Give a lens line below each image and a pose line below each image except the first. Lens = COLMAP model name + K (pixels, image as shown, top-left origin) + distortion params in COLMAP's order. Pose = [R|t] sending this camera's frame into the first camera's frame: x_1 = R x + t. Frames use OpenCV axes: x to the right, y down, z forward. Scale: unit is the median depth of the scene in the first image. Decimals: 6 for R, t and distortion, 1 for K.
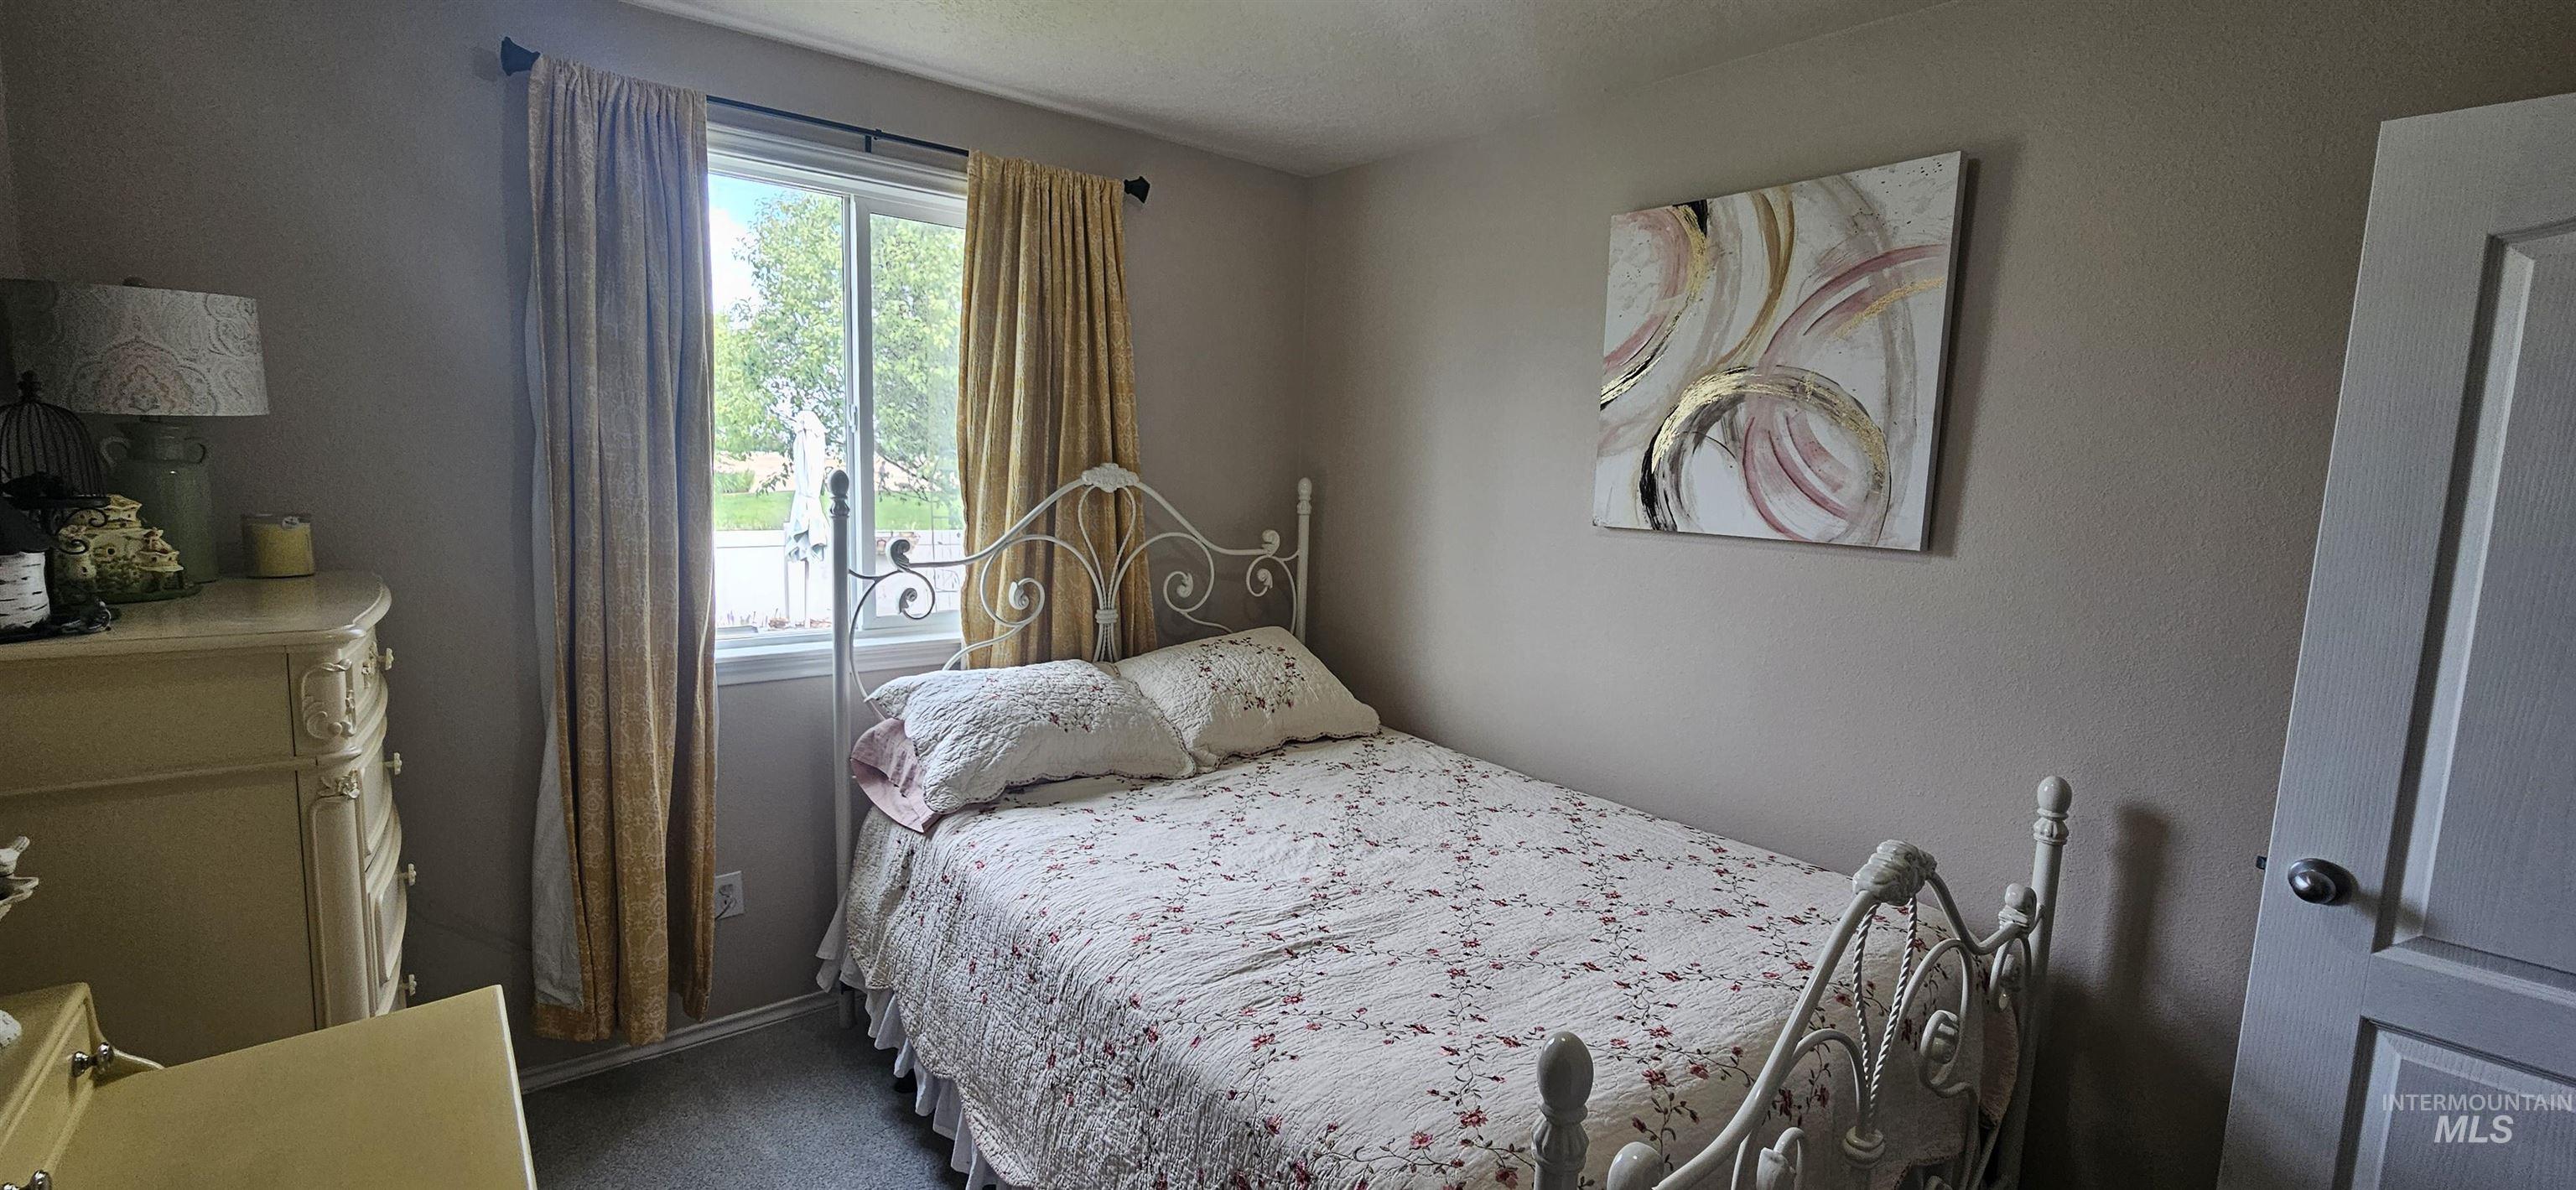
lens RADIAL K [[1064.2, 0, 1265.8], [0, 1064.2, 596.9], [0, 0, 1]] dist [-0.000659, -0.000806]
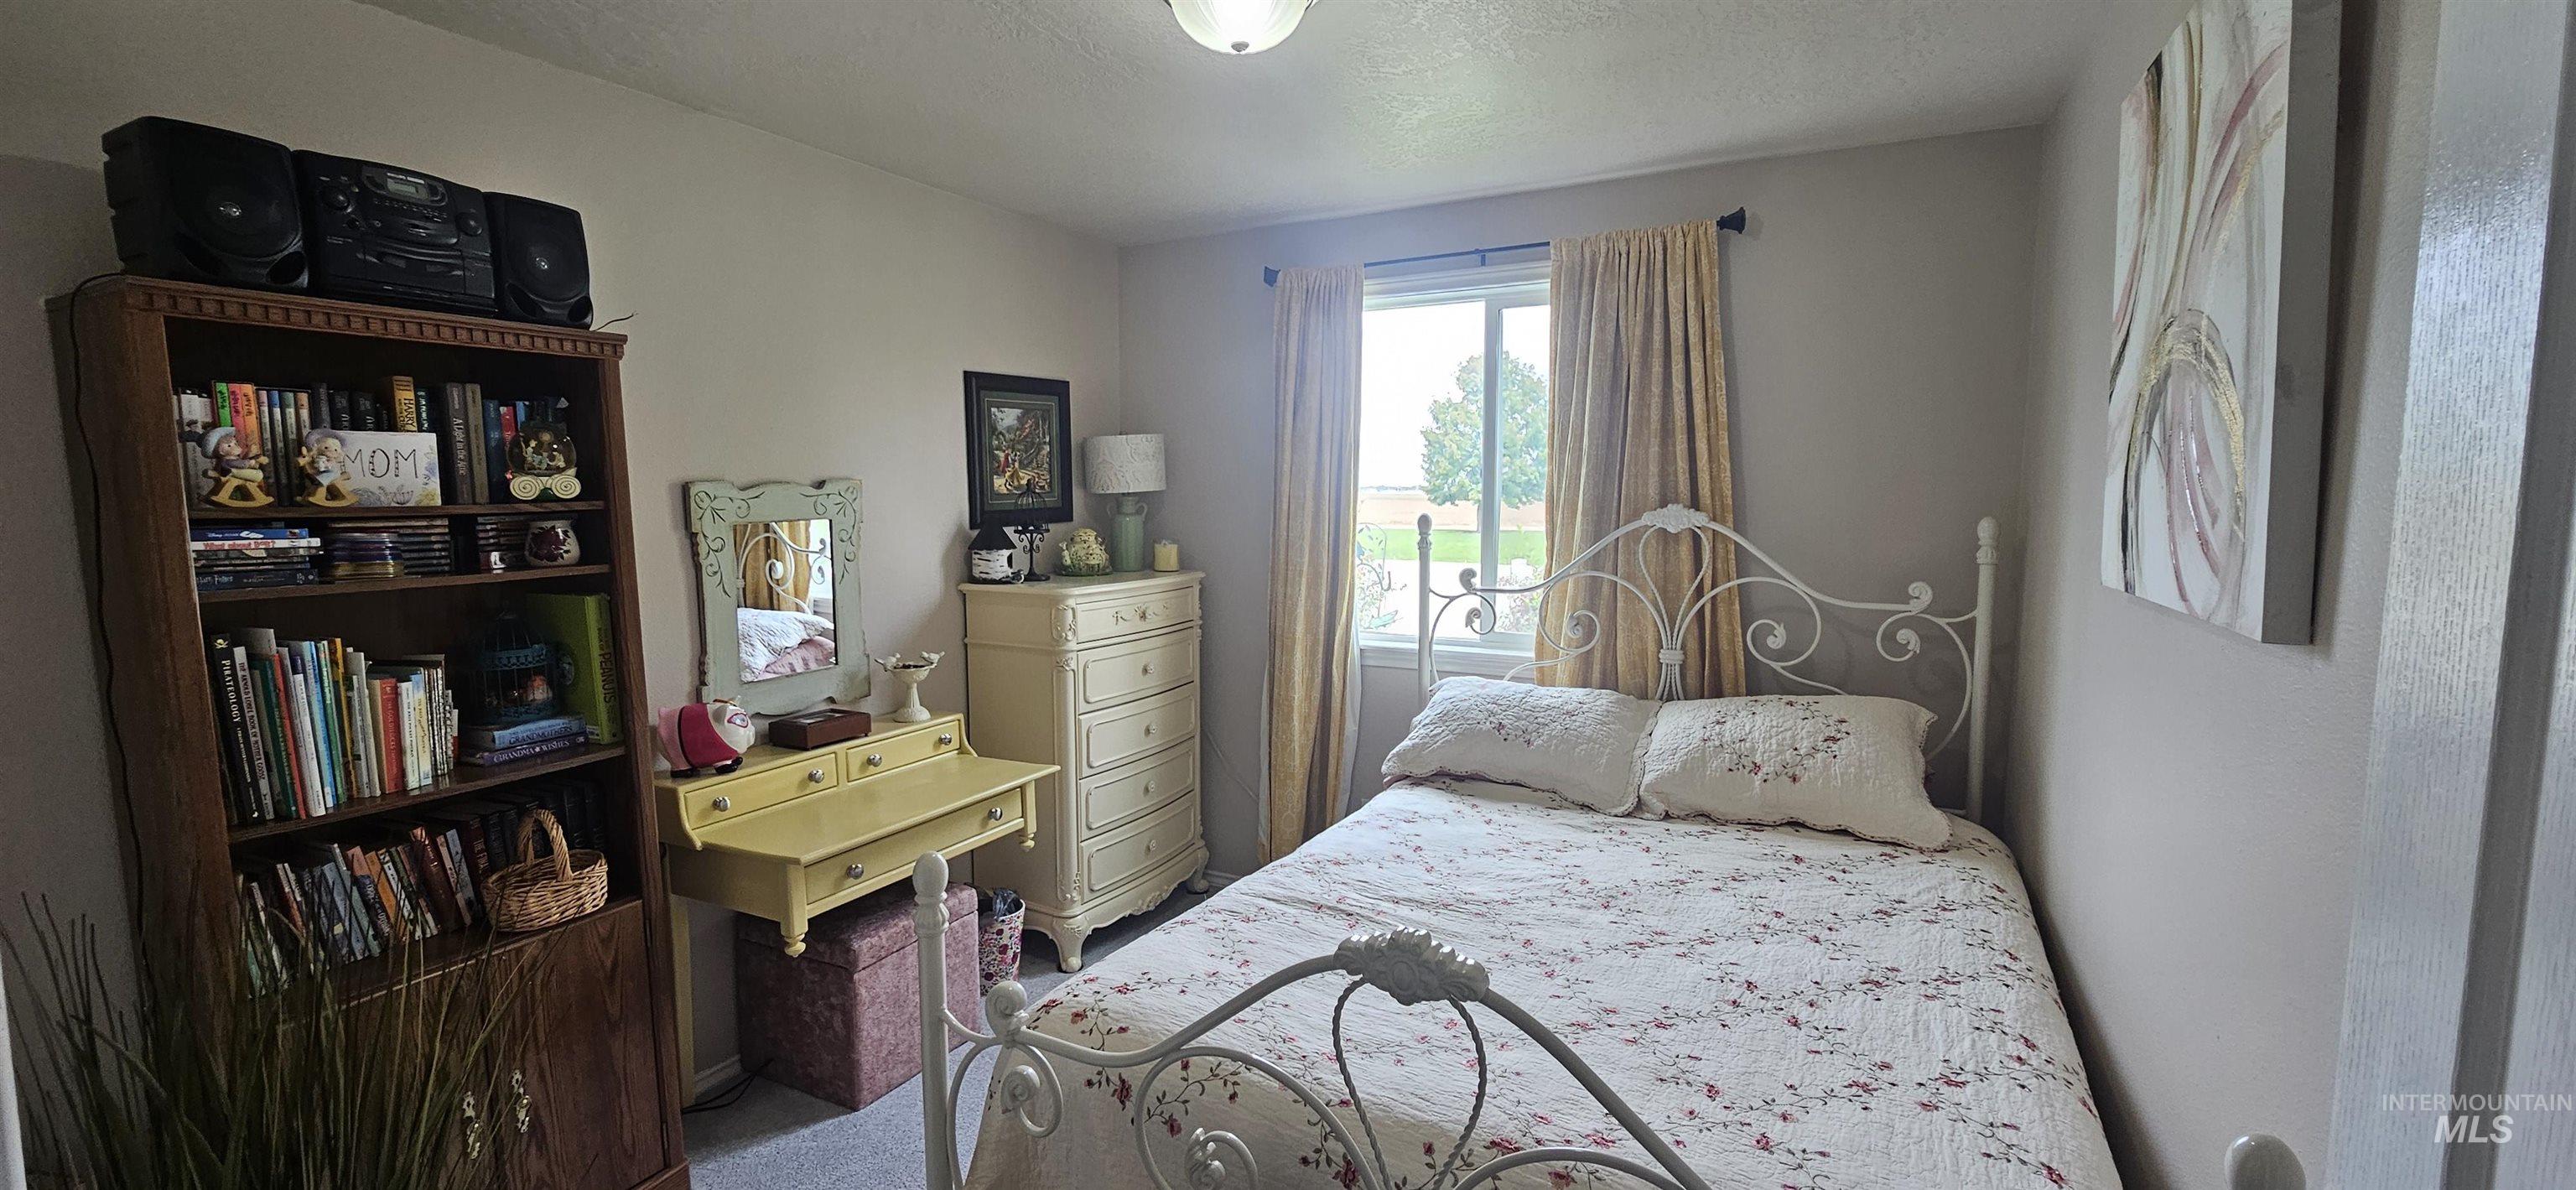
lens RADIAL K [[1064.2, 0, 1268.9], [0, 1064.2, 603.8], [0, 0, 1]] dist [-0.000659, -0.000806]
pose [[0.393241, 0.064568, -0.917166, 0.783578], [-0.102093, 0.994429, 0.026234, -0.023864], [0.913750, 0.083320, 0.397642, 0.319771]]
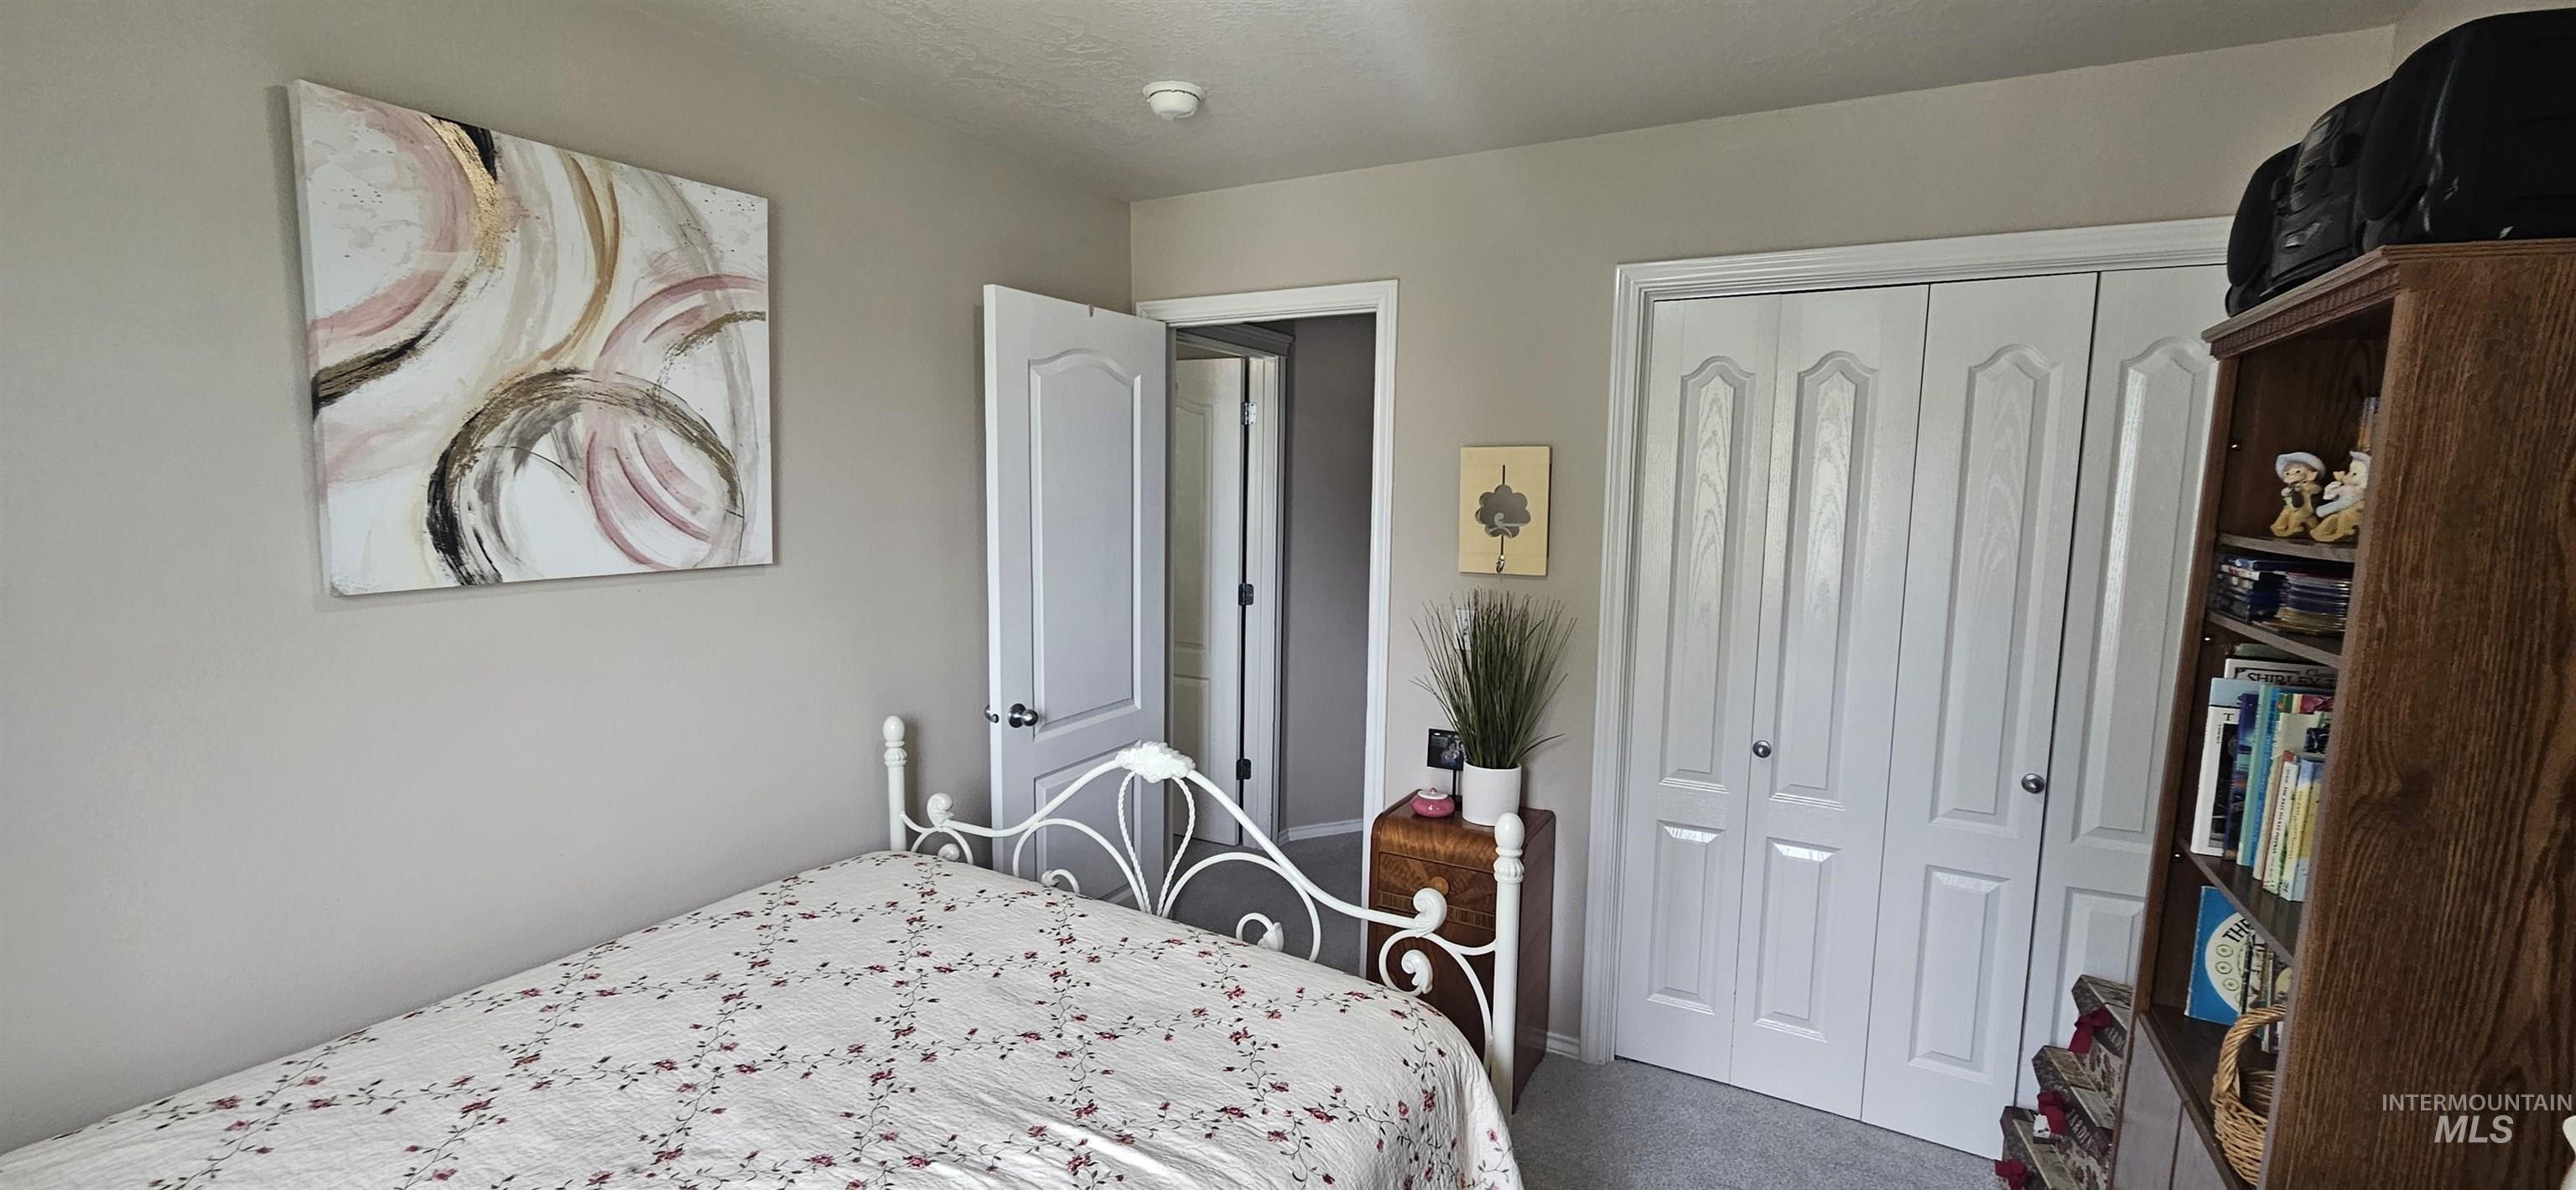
lens RADIAL K [[1064.2, 0, 1271.4], [0, 1064.2, 591.7], [0, 0, 1]] dist [-0.000659, -0.000806]
pose [[-0.381543, -0.140543, 0.913604, -0.503252], [0.087735, 0.978405, 0.187152, -0.151970], [-0.920178, 0.151562, -0.360973, 0.813814]]
